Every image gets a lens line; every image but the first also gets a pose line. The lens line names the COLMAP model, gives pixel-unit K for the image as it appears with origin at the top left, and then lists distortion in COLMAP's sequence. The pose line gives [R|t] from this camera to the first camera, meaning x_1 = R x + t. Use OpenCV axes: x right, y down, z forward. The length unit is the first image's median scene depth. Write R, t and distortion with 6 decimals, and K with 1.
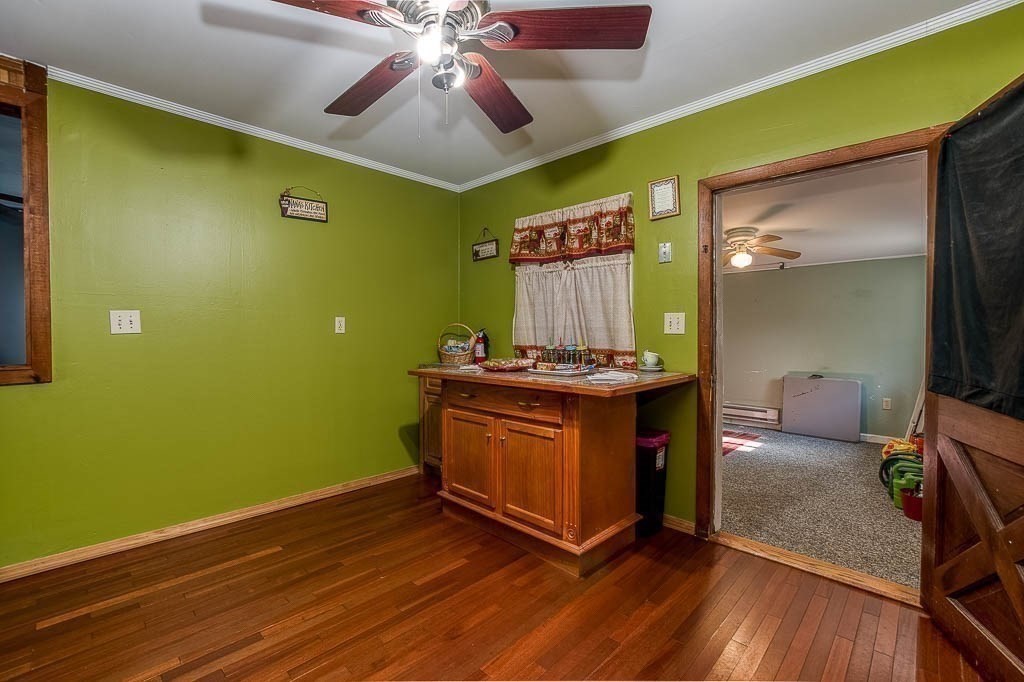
lens RADIAL K [[448.7, 0, 515.7], [0, 448.7, 338.4], [0, 0, 1]] dist [-0.015383, 0.000669]
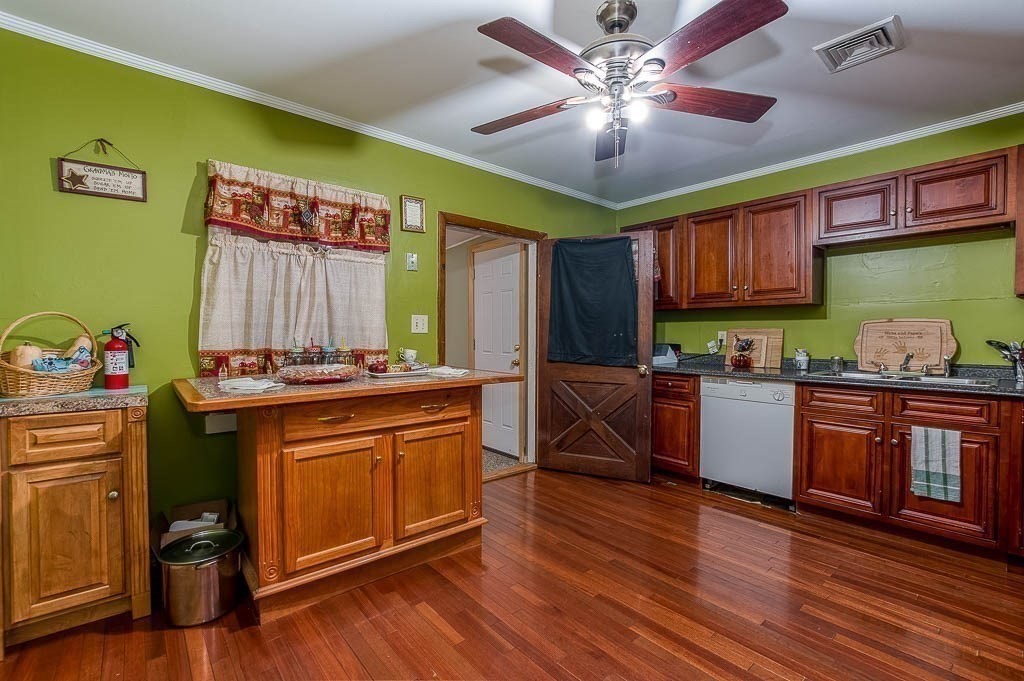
lens RADIAL K [[448.7, 0, 509.6], [0, 448.7, 338.4], [0, 0, 1]] dist [-0.015383, 0.000669]
pose [[0.102477, -0.012960, 0.994651, -0.699590], [0.008439, 0.999890, 0.012159, -0.007225], [-0.994700, 0.007148, 0.102575, 0.567763]]
